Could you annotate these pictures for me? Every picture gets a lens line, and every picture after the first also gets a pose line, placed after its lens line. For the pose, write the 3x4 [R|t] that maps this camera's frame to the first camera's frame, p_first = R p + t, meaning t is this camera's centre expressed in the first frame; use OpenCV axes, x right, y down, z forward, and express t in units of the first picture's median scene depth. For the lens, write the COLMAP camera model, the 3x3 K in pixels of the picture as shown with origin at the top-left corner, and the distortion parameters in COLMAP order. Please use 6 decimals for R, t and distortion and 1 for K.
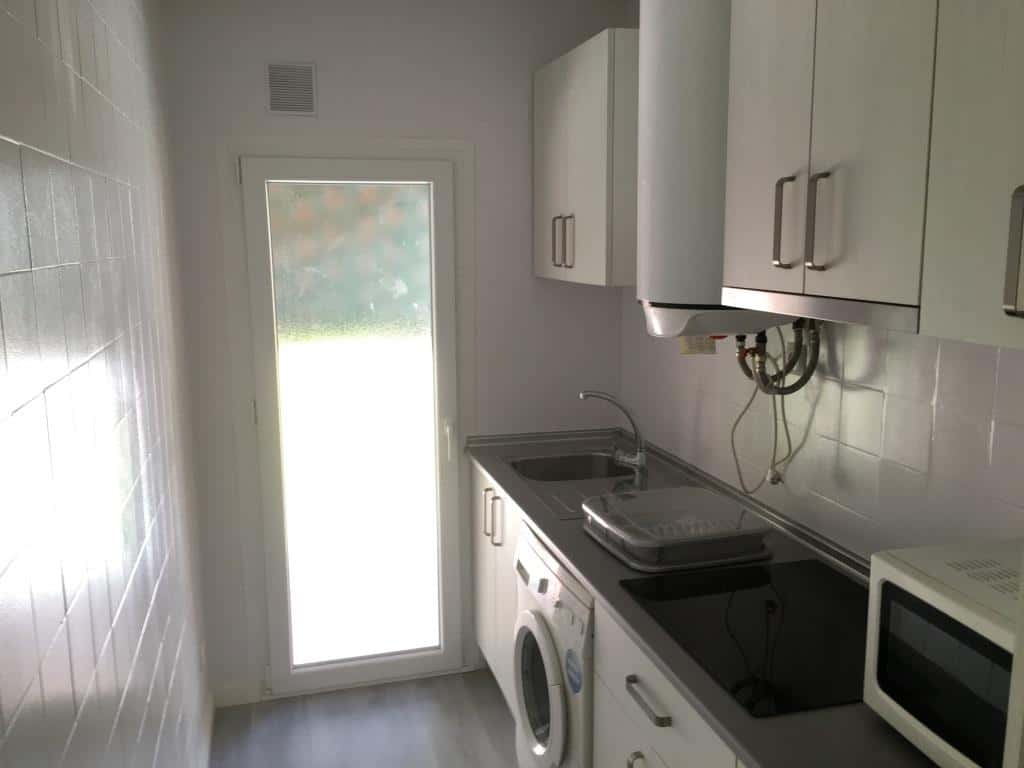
lens RADIAL K [[878.0, 0, 512.6], [0, 878.0, 380.3], [0, 0, 1]] dist [0.047970, -0.033738]
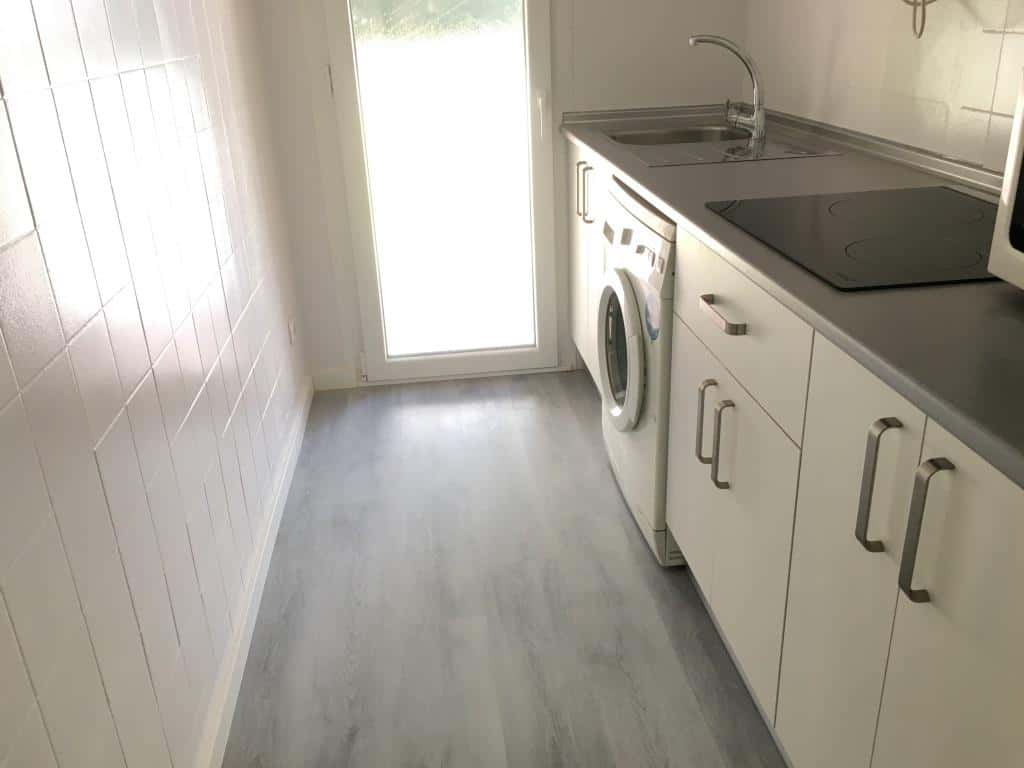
lens RADIAL K [[878.0, 0, 510.0], [0, 878.0, 387.5], [0, 0, 1]] dist [0.047970, -0.033738]
pose [[0.986894, 0.030550, -0.158454, 0.050561], [0.009031, 0.969921, 0.243252, 0.129439], [0.161120, -0.241495, 0.956933, 0.071800]]
